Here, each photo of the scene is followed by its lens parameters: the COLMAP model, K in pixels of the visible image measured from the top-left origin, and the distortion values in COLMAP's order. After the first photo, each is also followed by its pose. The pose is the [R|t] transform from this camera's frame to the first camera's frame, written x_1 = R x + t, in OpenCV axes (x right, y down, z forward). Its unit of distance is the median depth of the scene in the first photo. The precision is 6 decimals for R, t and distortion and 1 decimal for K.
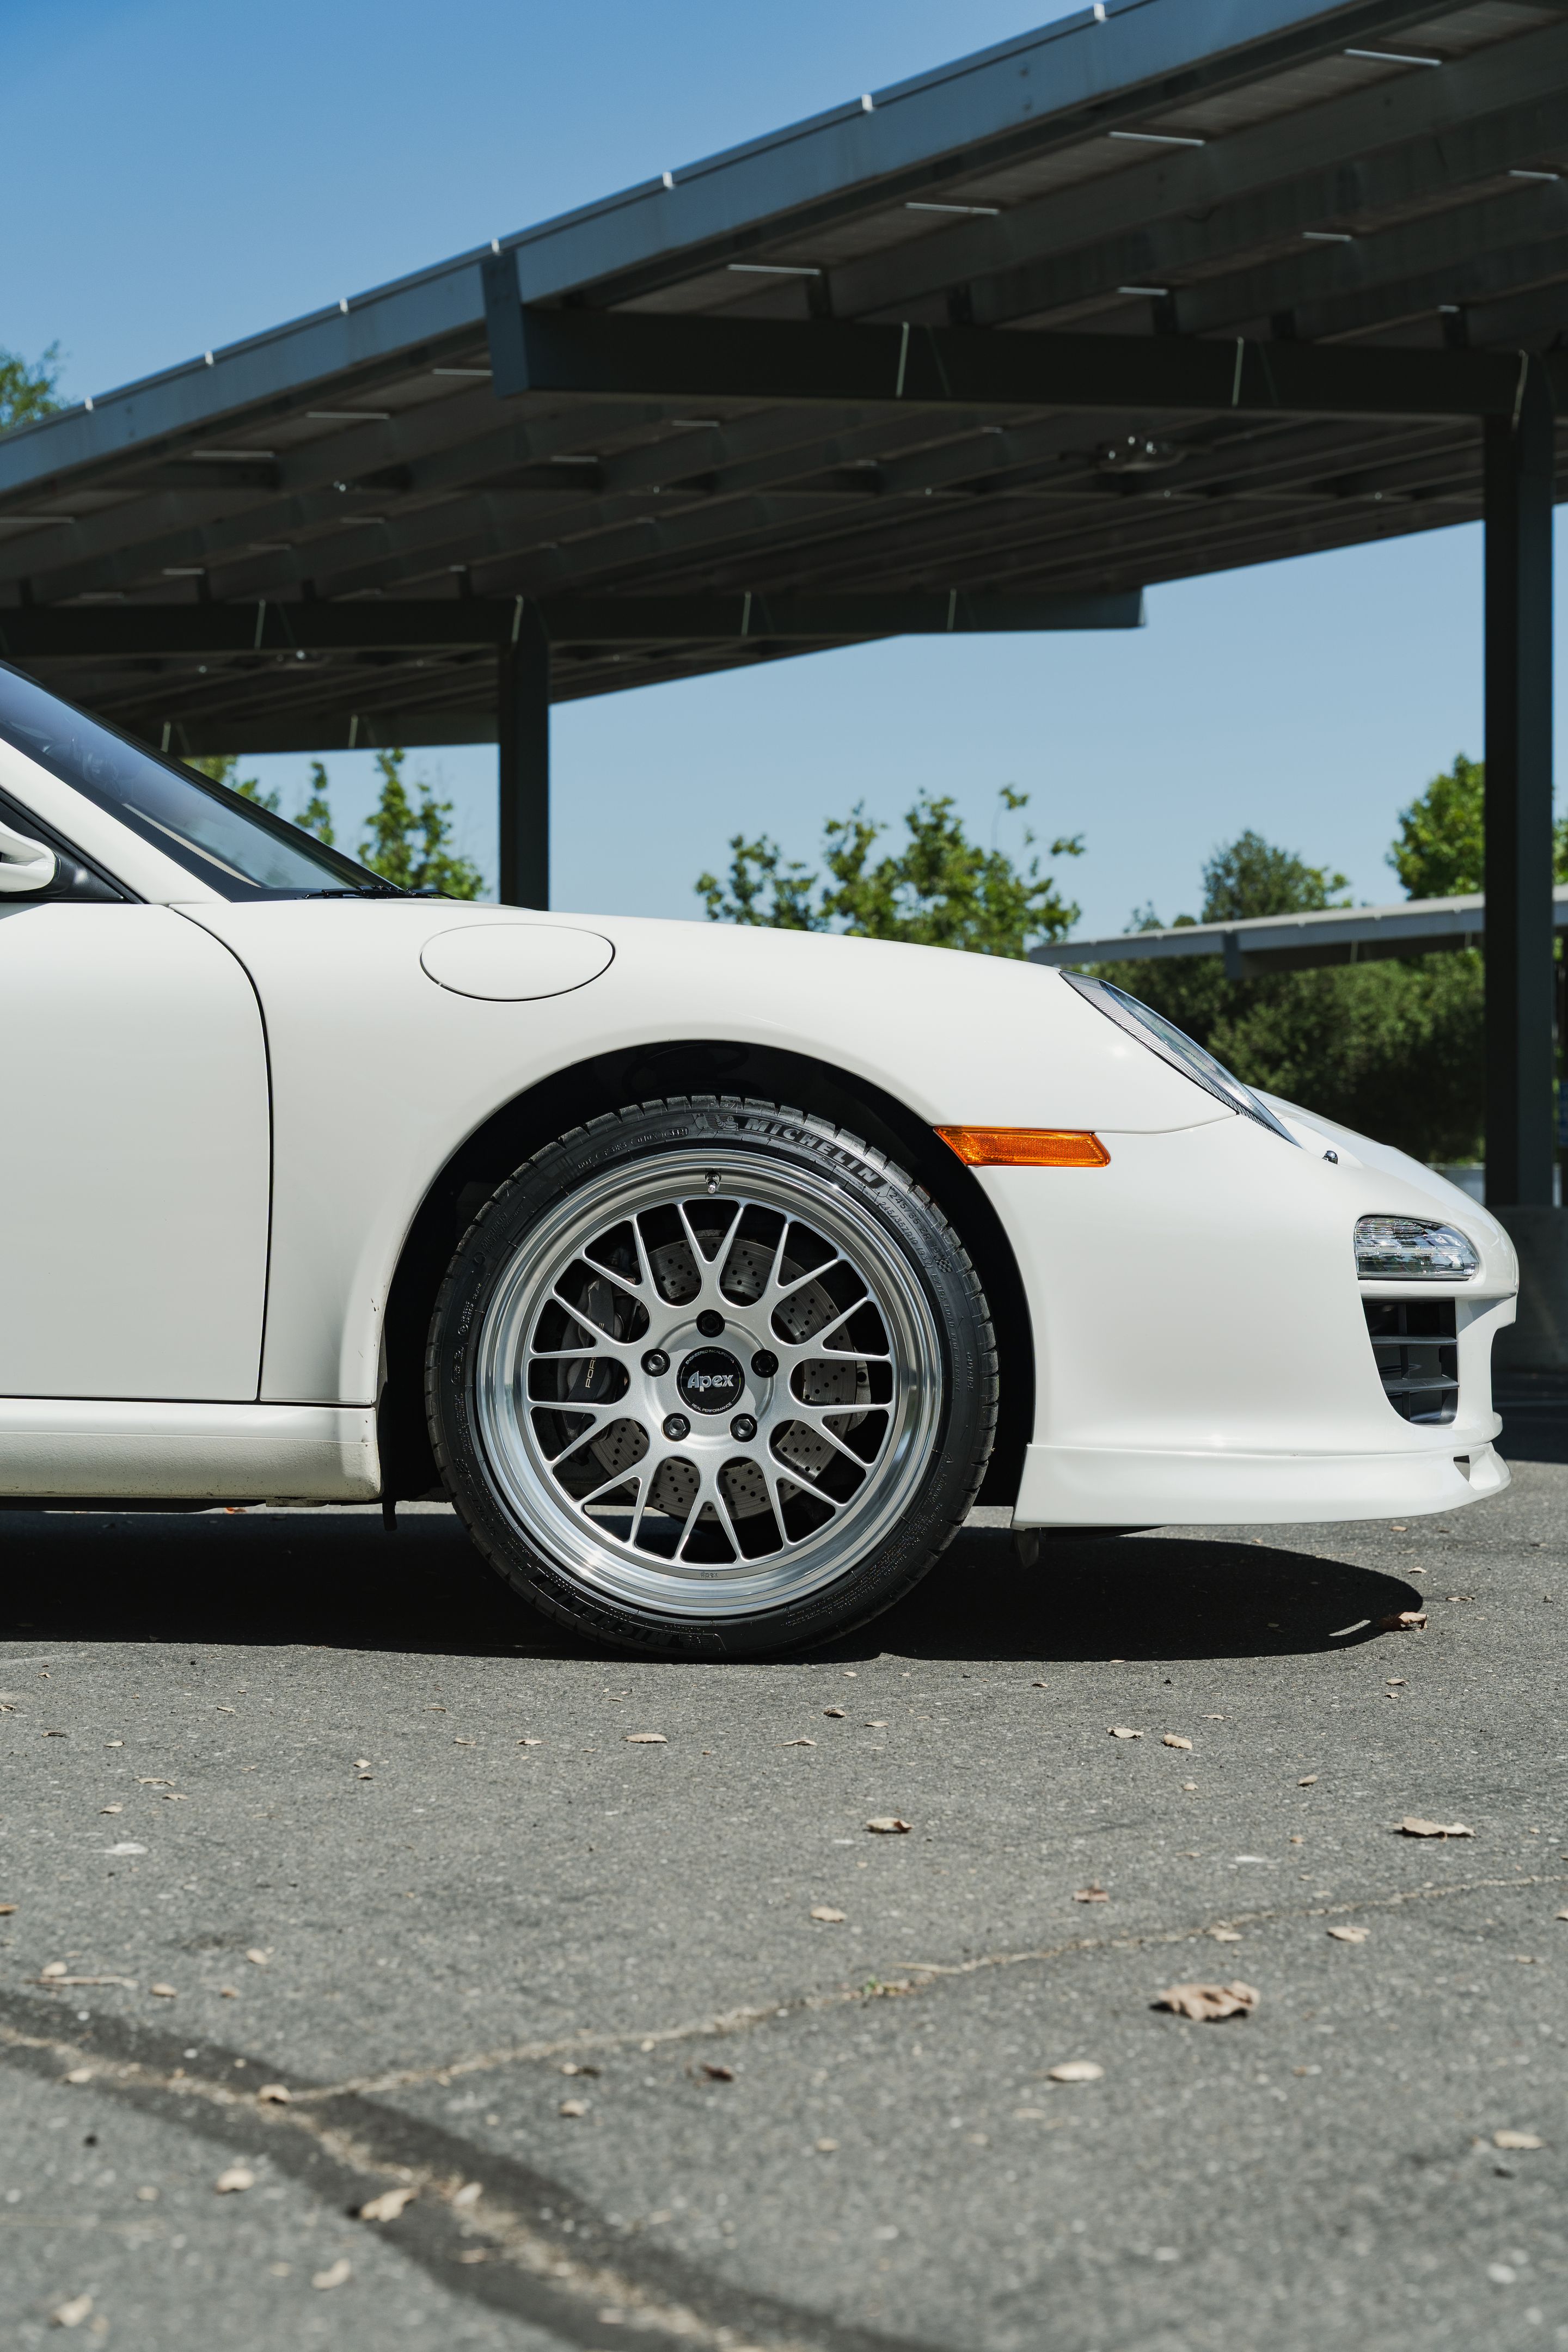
lens RADIAL K [[3501.6, 0, 743.8], [0, 3501.6, 1173.2], [0, 0, 1]] dist [0.011313, -0.129079]
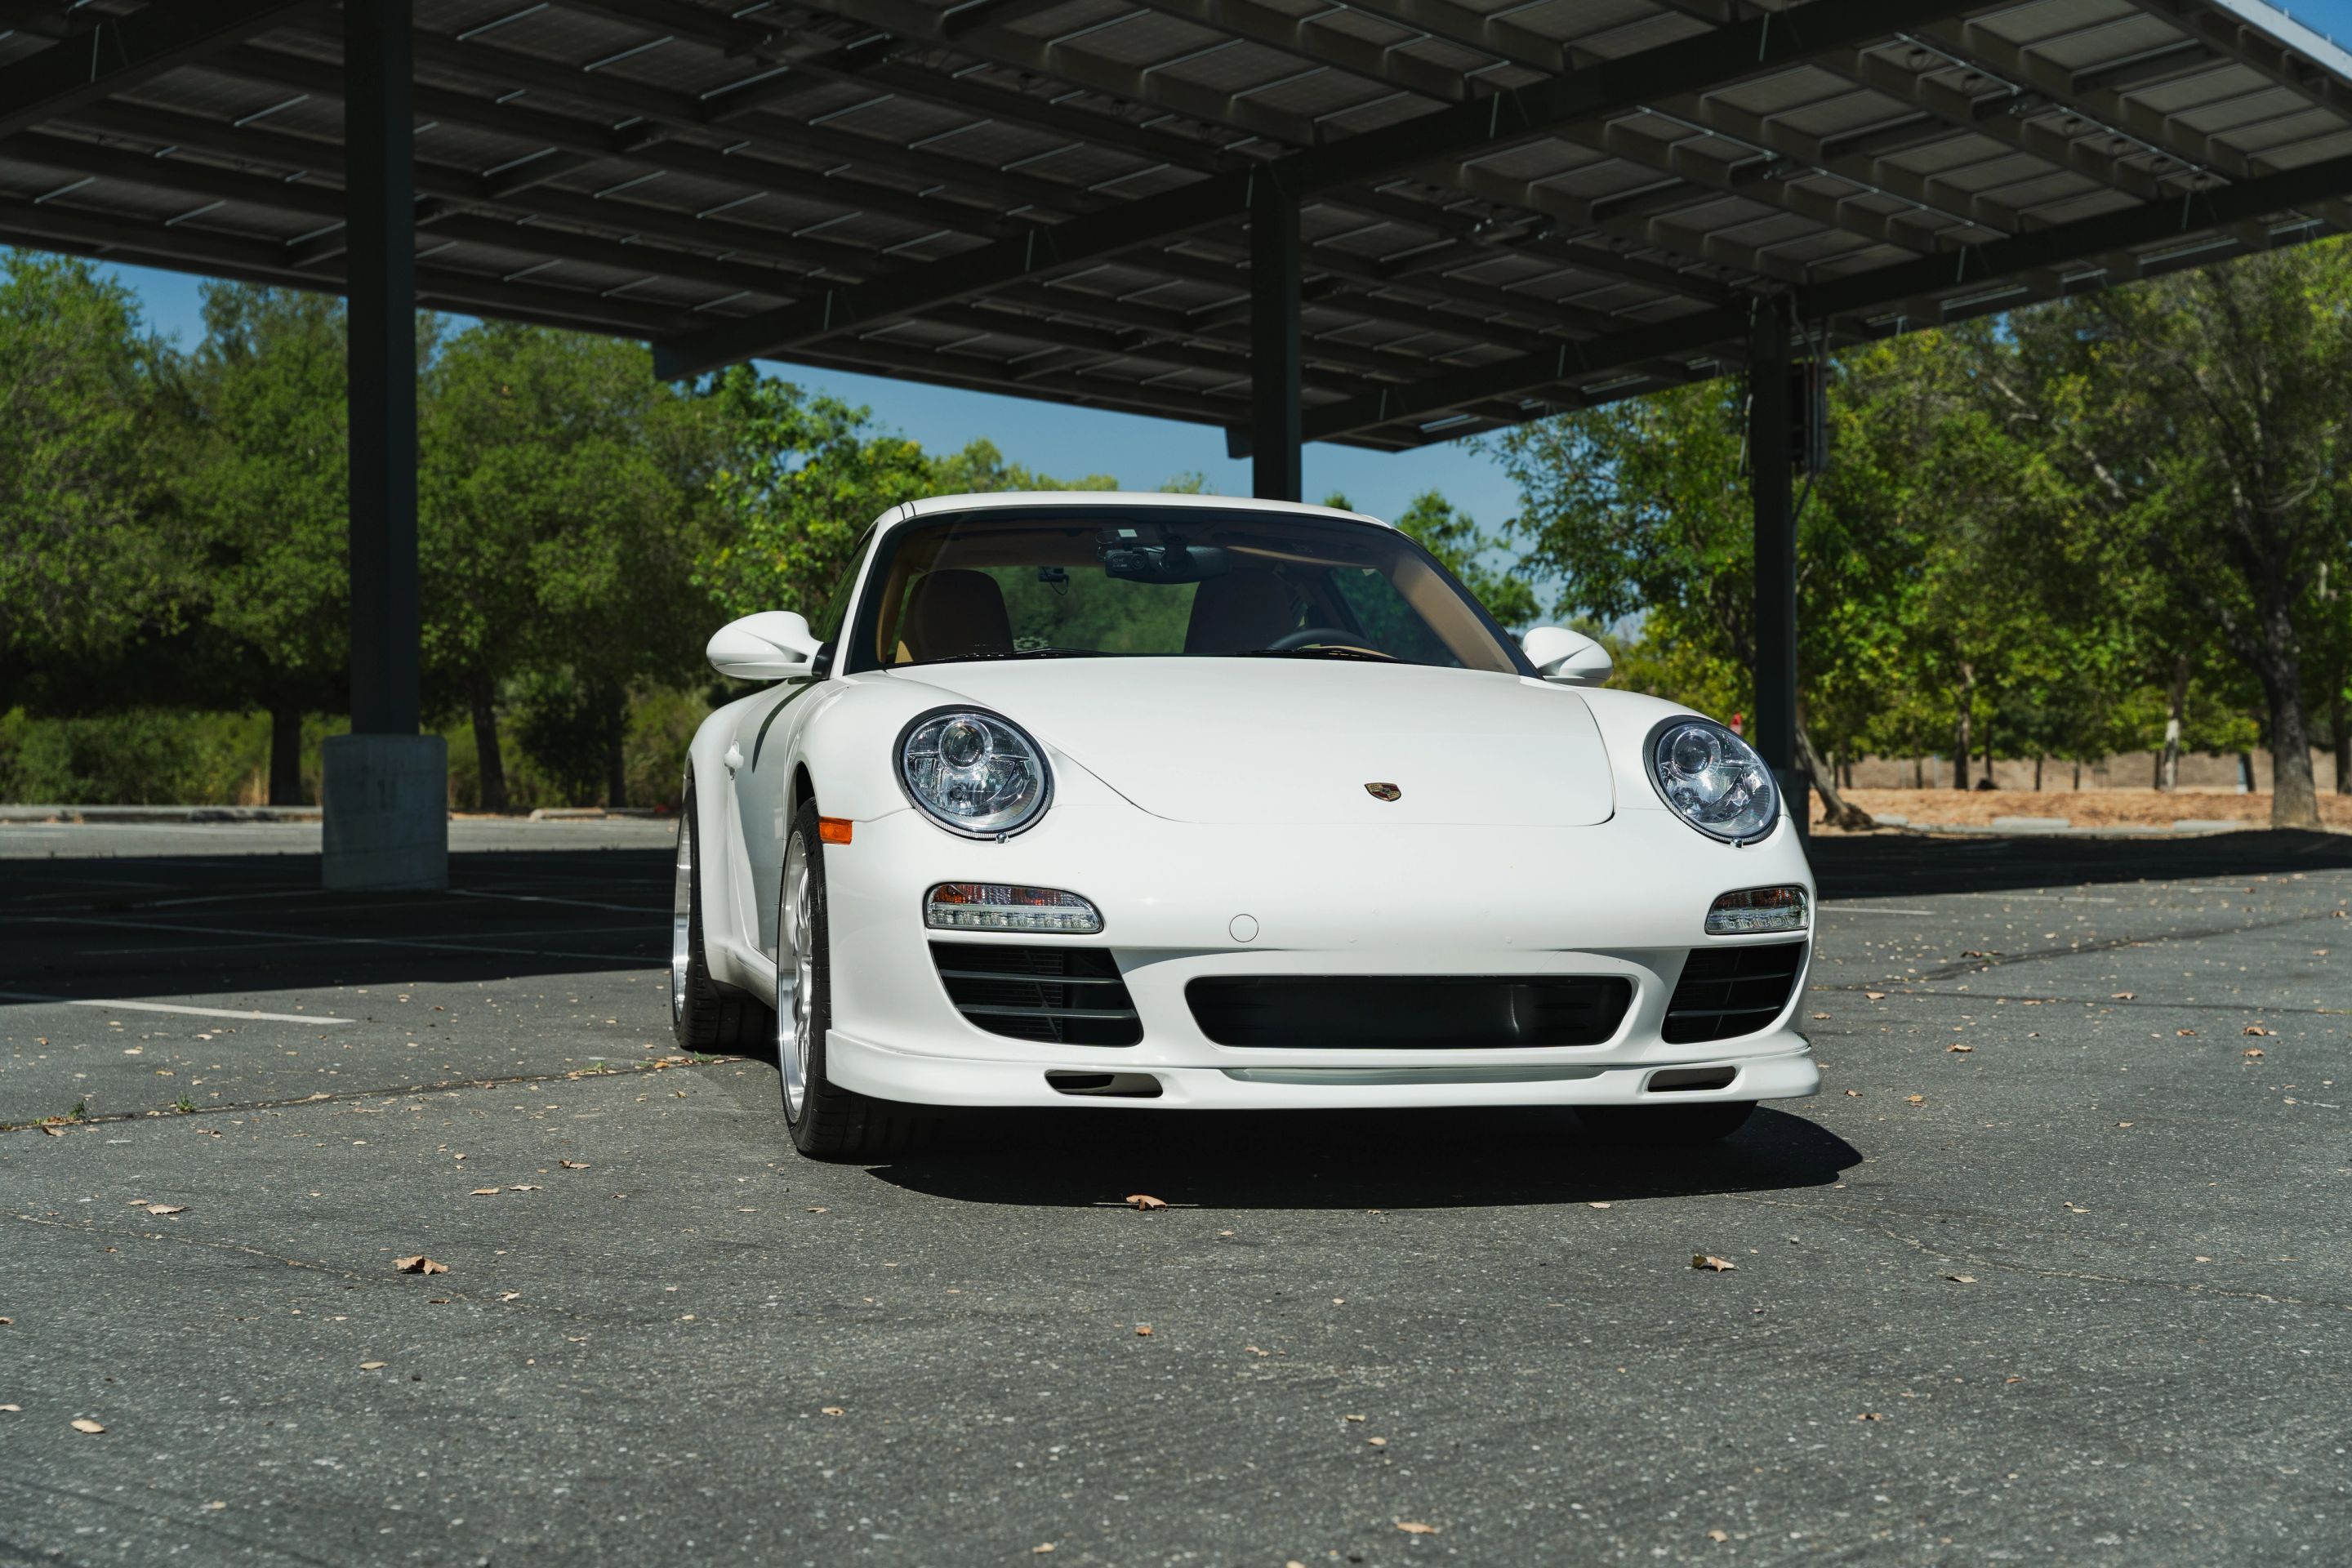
lens RADIAL K [[3243.1, 0, 1170.5], [0, 3243.1, 783.2], [0, 0, 1]] dist [0.003307, 0.054287]
pose [[0.276670, -0.002780, -0.960961, 0.438653], [0.014083, 0.999900, 0.001162, -0.008204], [0.960862, -0.013854, 0.276682, 0.228478]]
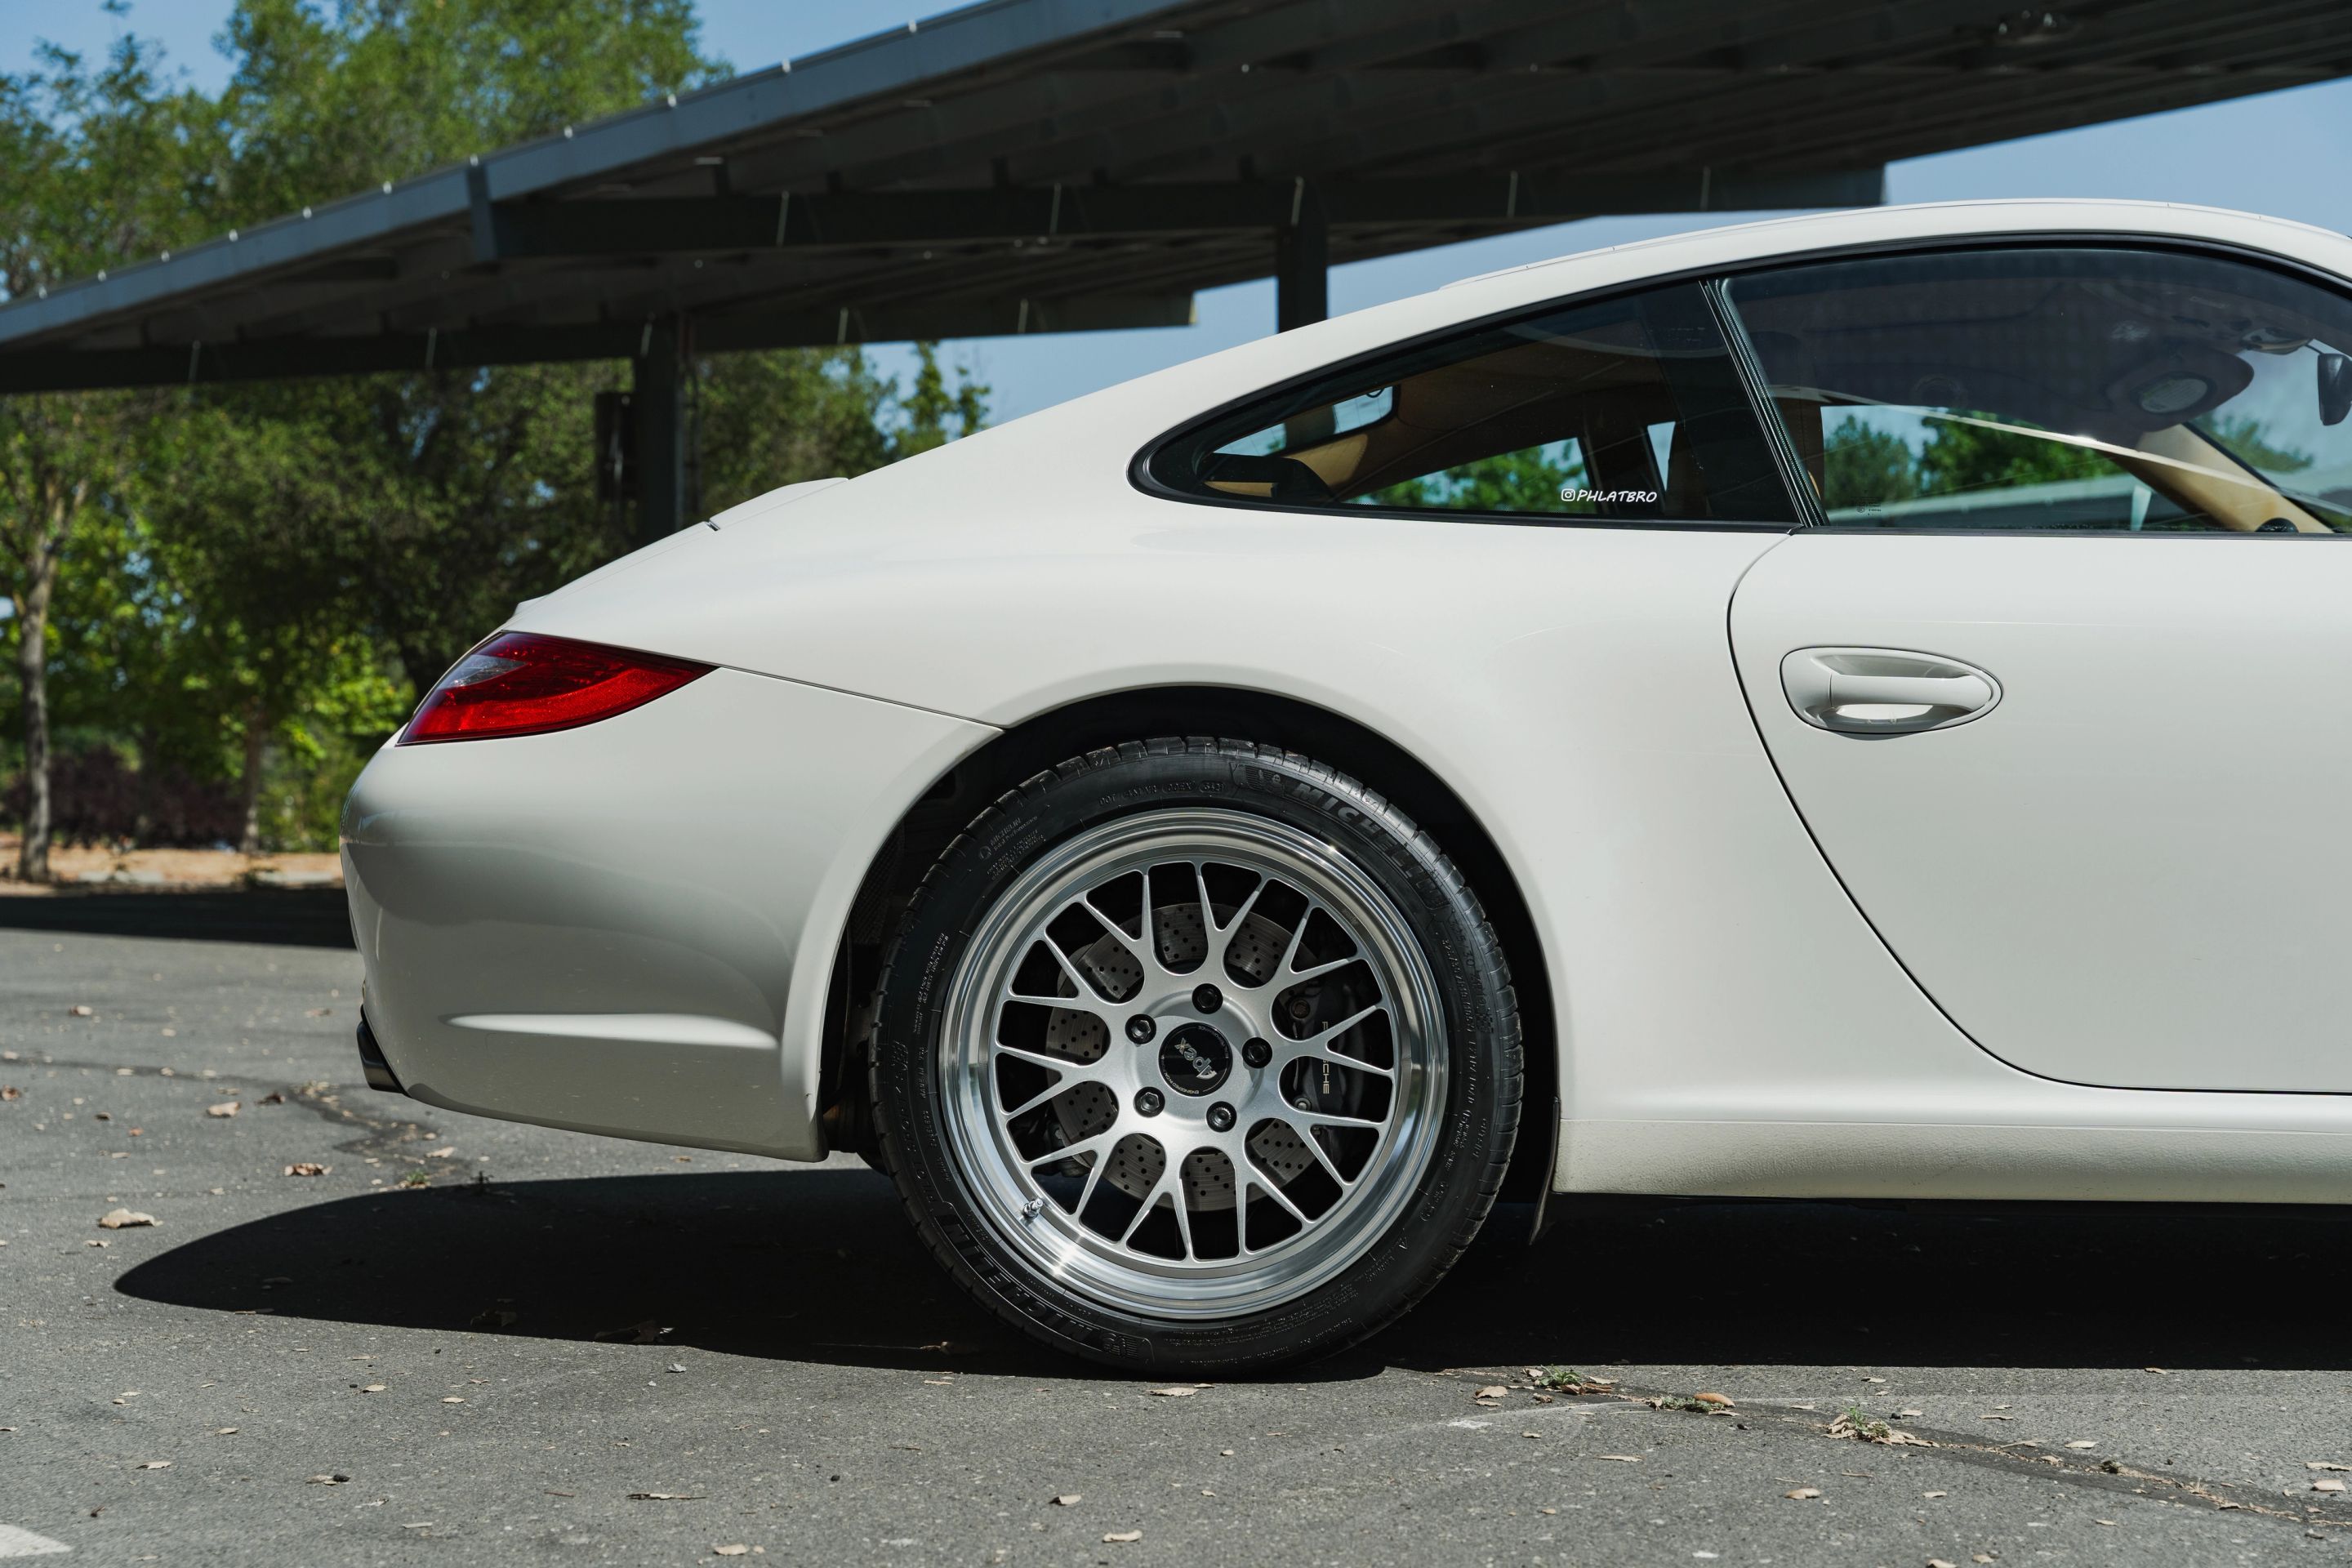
lens RADIAL K [[3522.4, 0, 1178.4], [0, 3522.4, 788.5], [0, 0, 1]] dist [0.002913, 0.041300]
pose [[0.999980, -0.004472, 0.004422, -0.186532], [0.004430, 0.999946, 0.009414, -0.007936], [-0.004464, -0.009394, 0.999946, 0.033881]]
